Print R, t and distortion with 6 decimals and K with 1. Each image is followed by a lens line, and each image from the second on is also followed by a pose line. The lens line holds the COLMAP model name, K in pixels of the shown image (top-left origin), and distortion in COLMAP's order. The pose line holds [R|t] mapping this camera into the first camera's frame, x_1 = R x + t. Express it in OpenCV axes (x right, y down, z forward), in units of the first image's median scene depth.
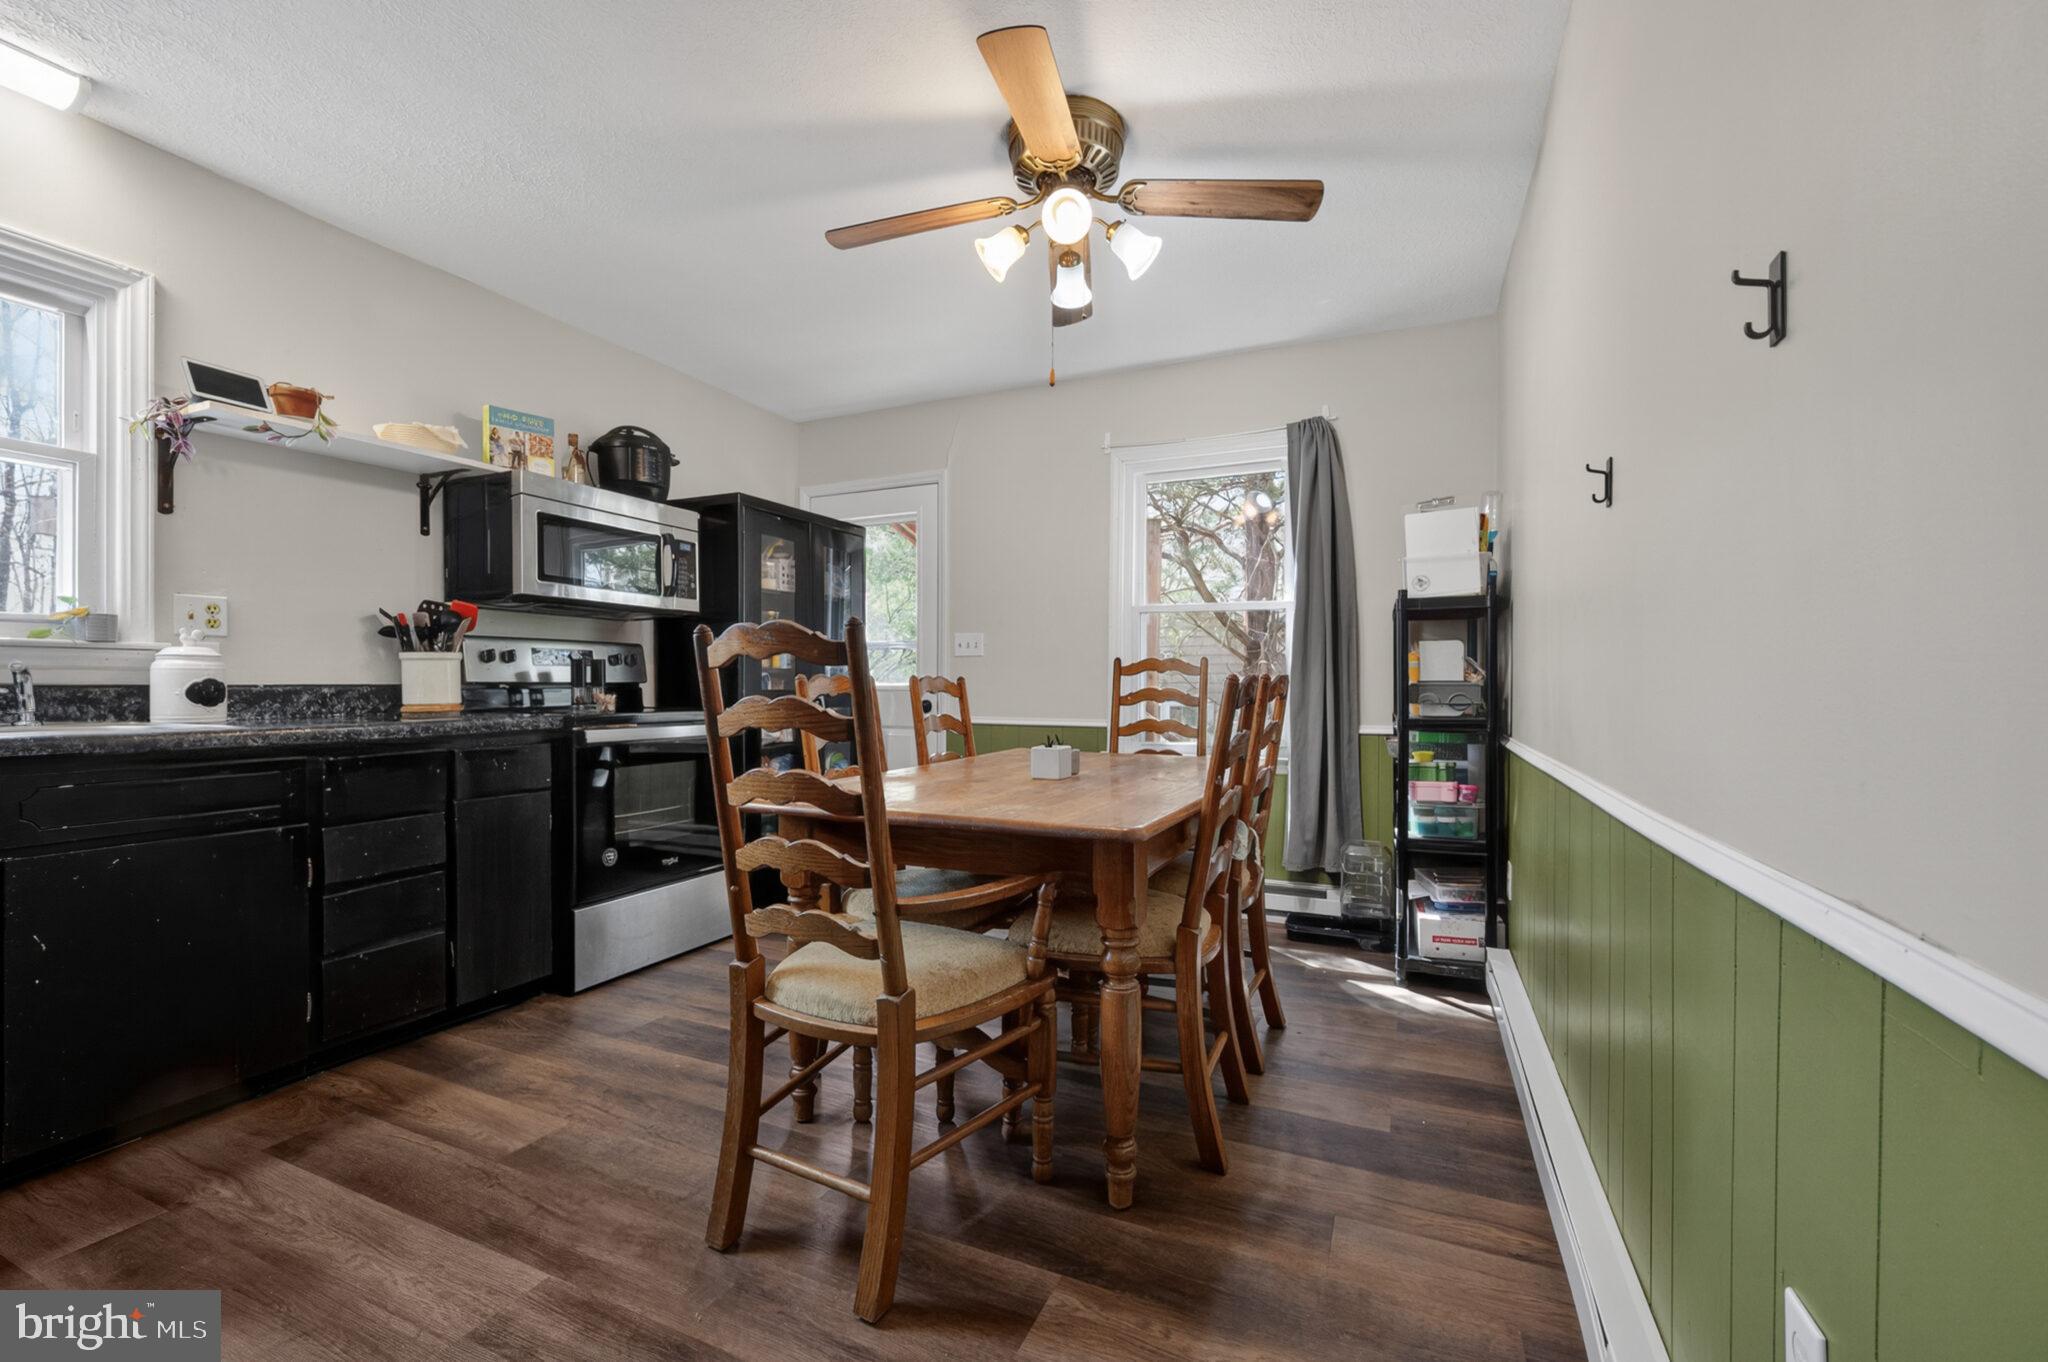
lens RADIAL K [[845.1, 0, 1024.0], [0, 845.1, 681.0], [0, 0, 1]] dist [-0.000715, -0.000166]
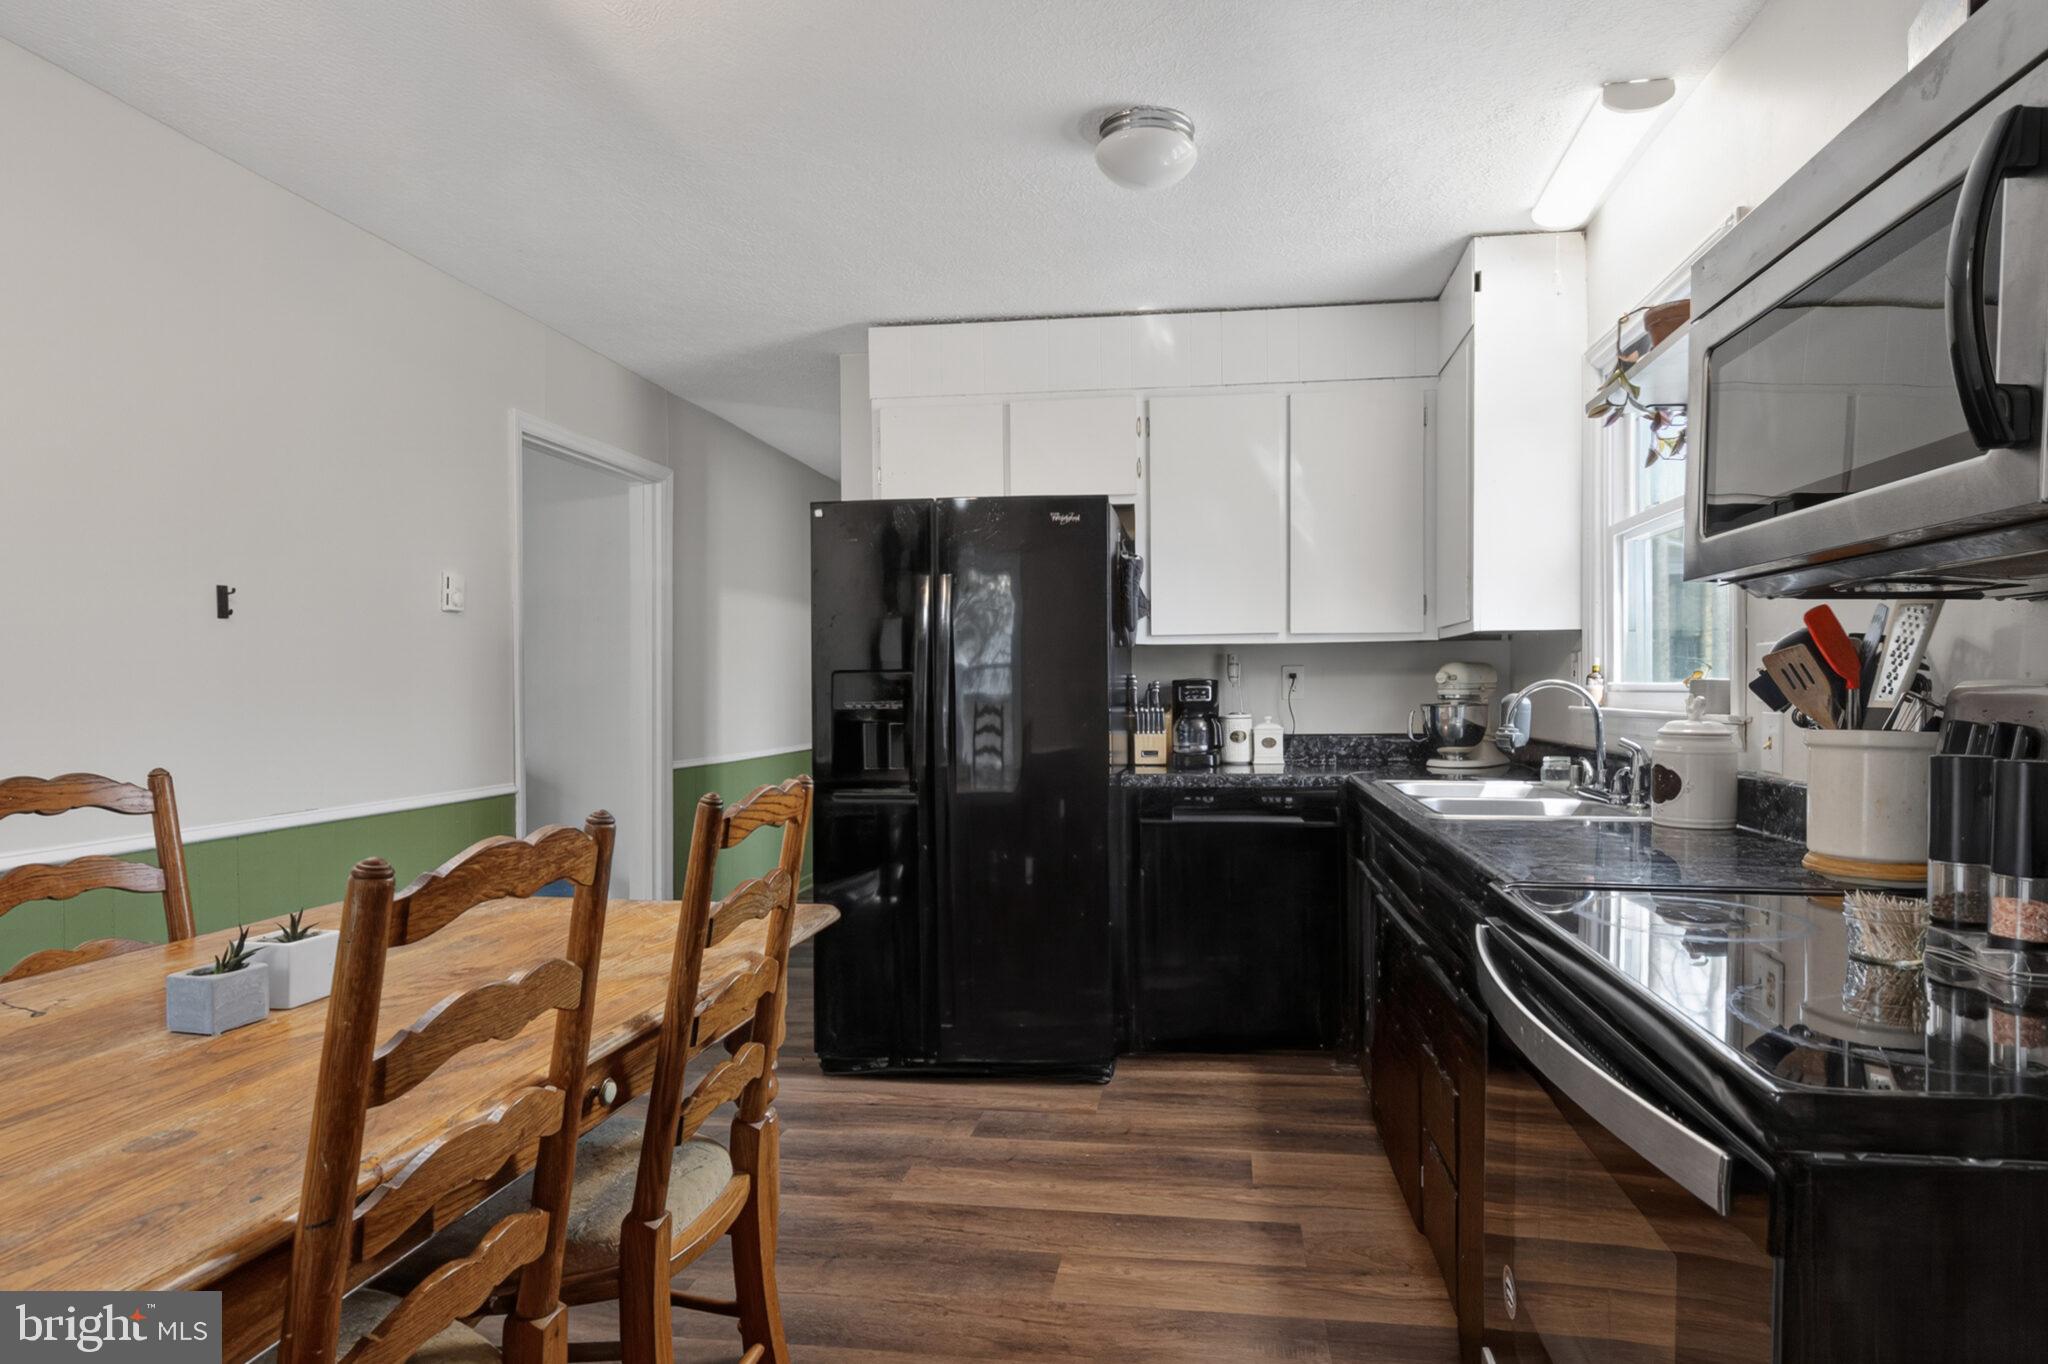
lens RADIAL K [[980.3, 0, 1025.0], [0, 980.3, 696.9], [0, 0, 1]] dist [0.000517, 0.000383]
pose [[-0.950070, 0.003266, -0.312020, -0.224648], [-0.003255, 0.999787, 0.020377, -0.098893], [0.312020, 0.020375, -0.949857, 2.000870]]
